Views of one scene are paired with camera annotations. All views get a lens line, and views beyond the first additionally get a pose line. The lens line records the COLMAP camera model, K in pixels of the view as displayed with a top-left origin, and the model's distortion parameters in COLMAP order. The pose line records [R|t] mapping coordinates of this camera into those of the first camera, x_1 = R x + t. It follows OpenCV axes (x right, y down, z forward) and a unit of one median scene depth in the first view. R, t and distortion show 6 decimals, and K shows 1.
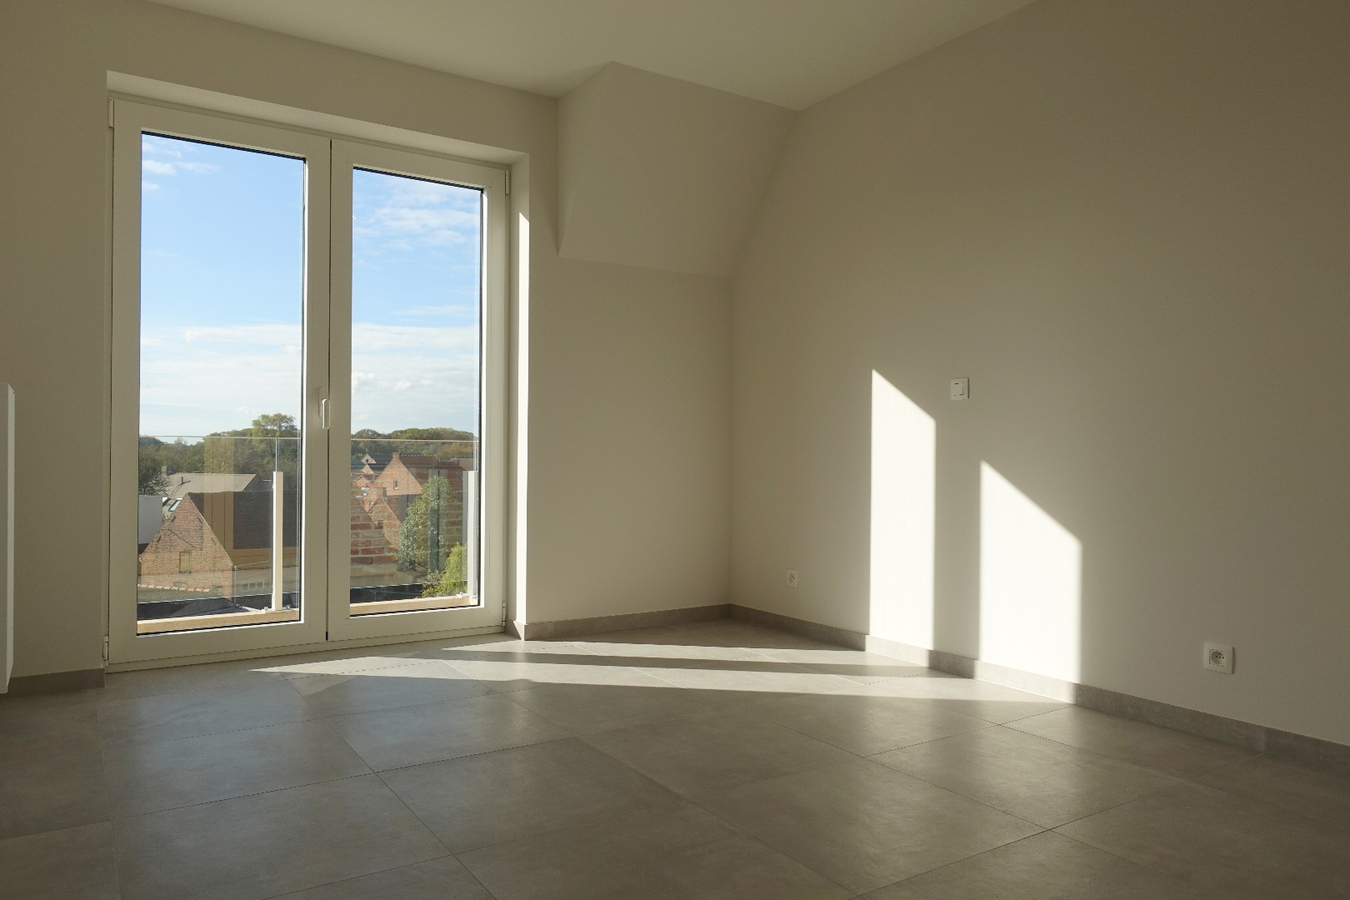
lens RADIAL K [[937.5, 0, 675.0], [0, 937.5, 450.0], [0, 0, 1]] dist [0.003975, 0.002509]
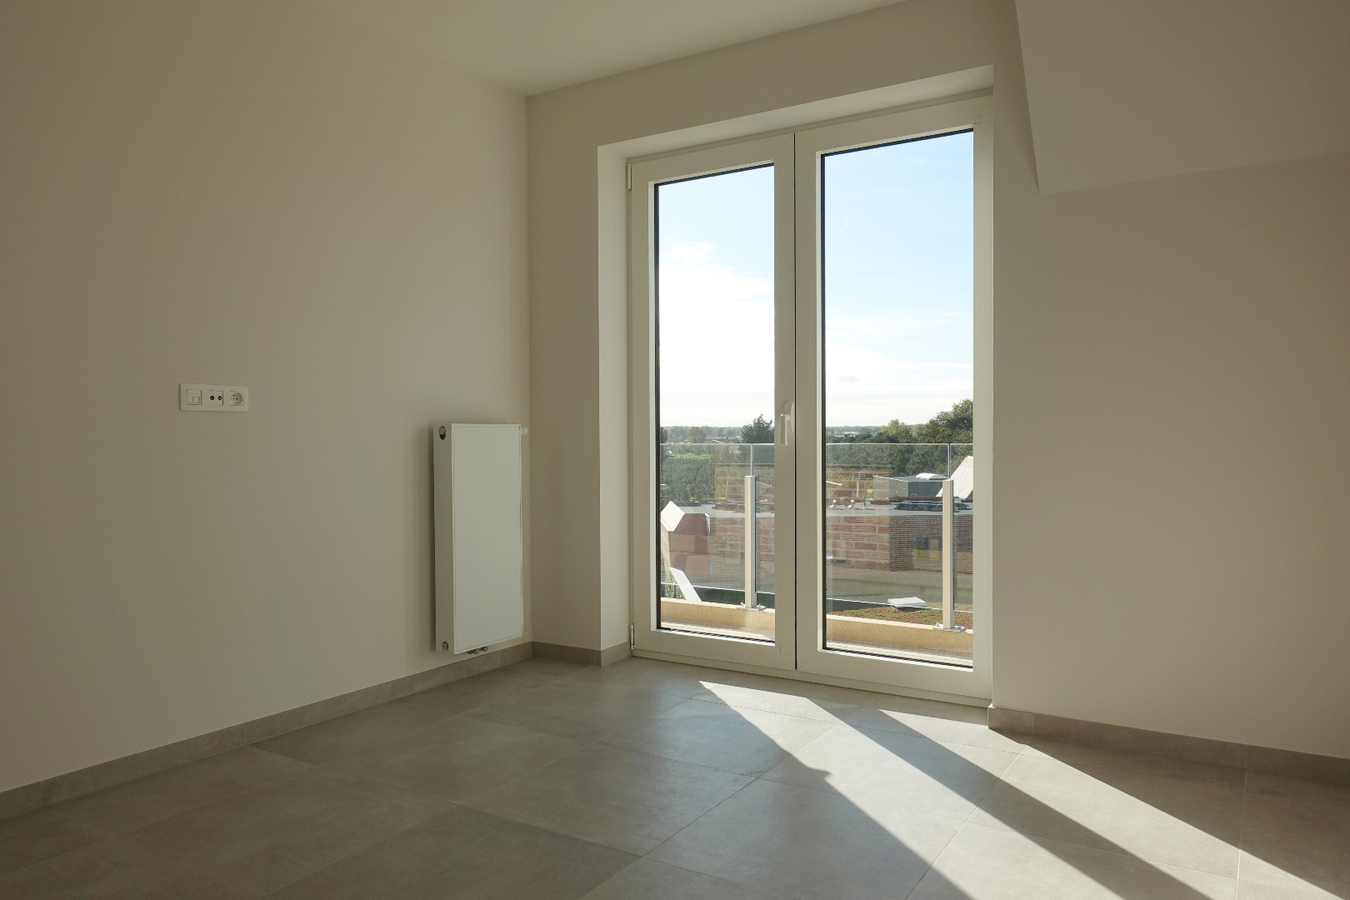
lens RADIAL K [[937.5, 0, 675.0], [0, 937.5, 450.0], [0, 0, 1]] dist [0.003975, 0.002509]
pose [[0.424009, 0.003142, -0.905652, 0.428773], [0.009625, 0.999922, 0.007975, -0.025505], [0.905607, -0.012099, 0.423946, 0.495738]]
